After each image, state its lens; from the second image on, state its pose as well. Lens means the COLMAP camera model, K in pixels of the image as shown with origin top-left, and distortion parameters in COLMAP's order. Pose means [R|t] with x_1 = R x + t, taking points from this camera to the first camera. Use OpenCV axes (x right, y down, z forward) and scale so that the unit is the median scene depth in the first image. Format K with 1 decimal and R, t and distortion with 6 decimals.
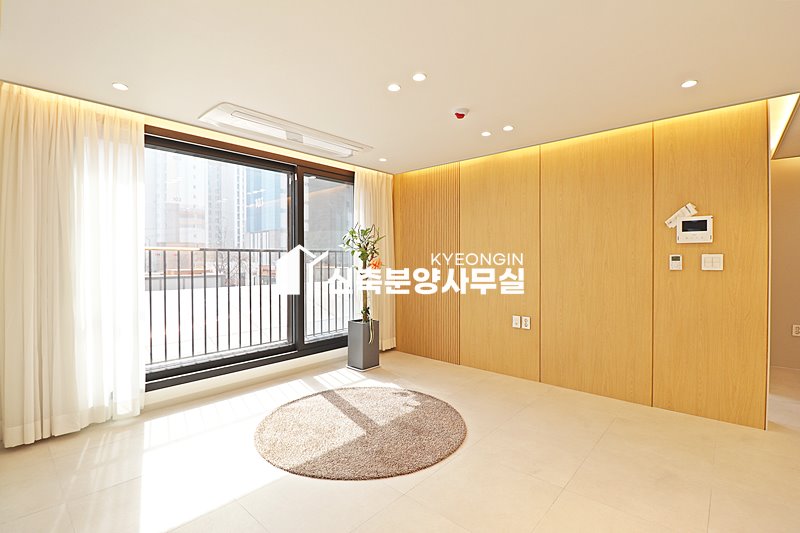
lens RADIAL K [[370.6, 0, 399.2], [0, 370.6, 260.8], [0, 0, 1]] dist [0.003145, -0.016037]
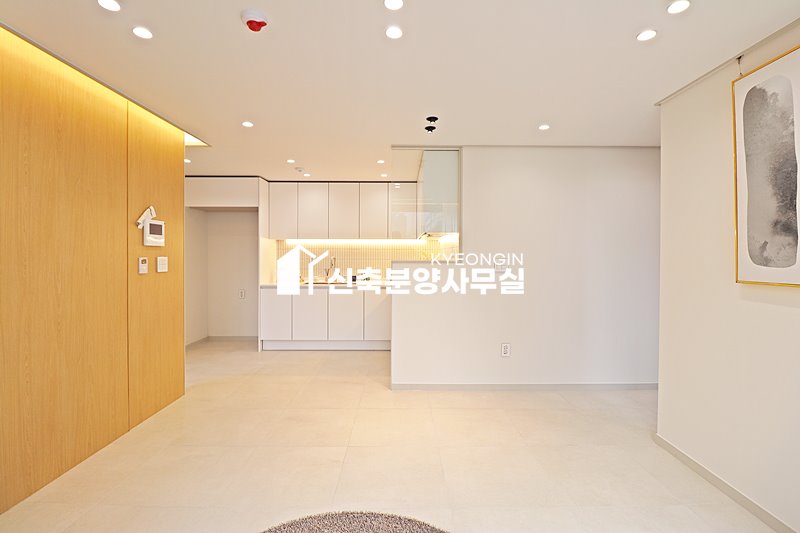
lens RADIAL K [[366.5, 0, 402.6], [0, 366.5, 259.7], [0, 0, 1]] dist [0.003005, -0.014400]
pose [[-0.670447, -0.011106, 0.741874, -0.385754], [0.000398, 0.999882, 0.015328, -0.023874], [-0.741957, 0.010572, -0.670364, 1.096972]]
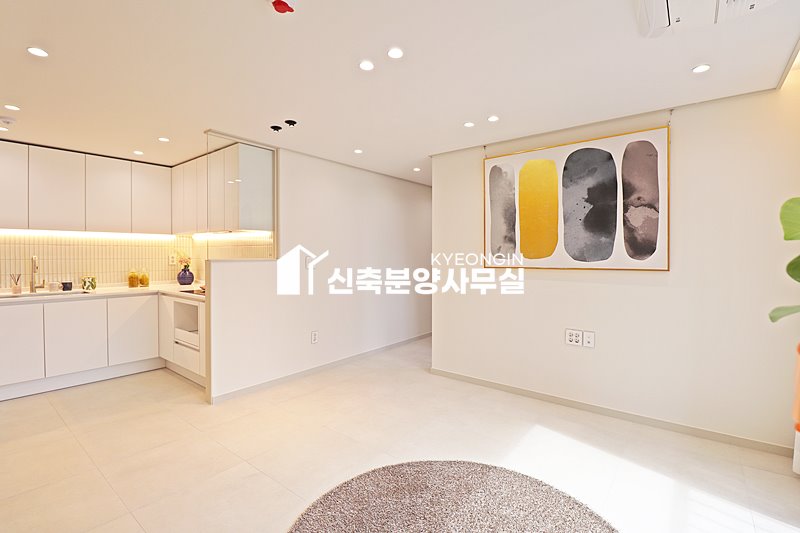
lens RADIAL K [[370.6, 0, 399.2], [0, 370.6, 260.8], [0, 0, 1]] dist [0.003145, -0.016037]
pose [[-0.998328, -0.000314, -0.057805, 0.021423], [-0.001557, 0.999769, 0.021459, -0.022353], [0.057784, 0.021513, -0.998097, 1.408809]]
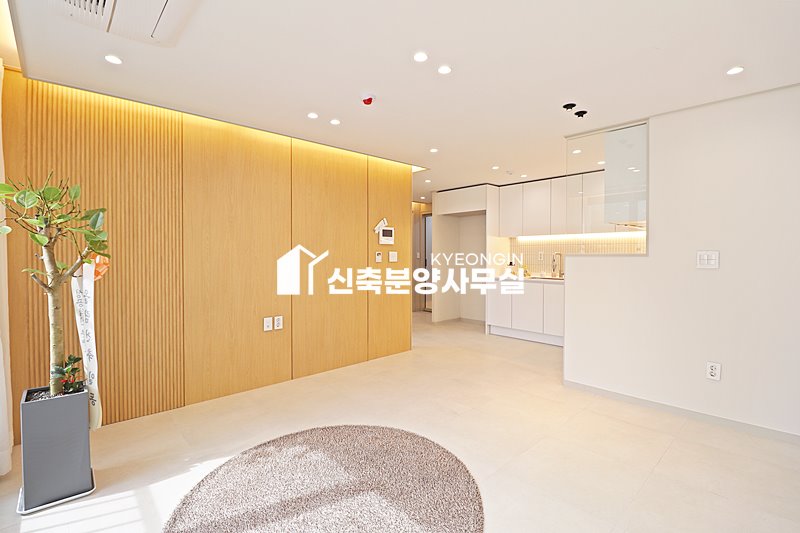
lens RADIAL K [[370.6, 0, 399.2], [0, 370.6, 260.8], [0, 0, 1]] dist [0.003145, -0.016037]
pose [[0.095743, -0.015902, 0.995279, -0.689911], [0.005667, 0.999865, 0.015430, -0.002530], [-0.995390, 0.004163, 0.095820, 0.750156]]
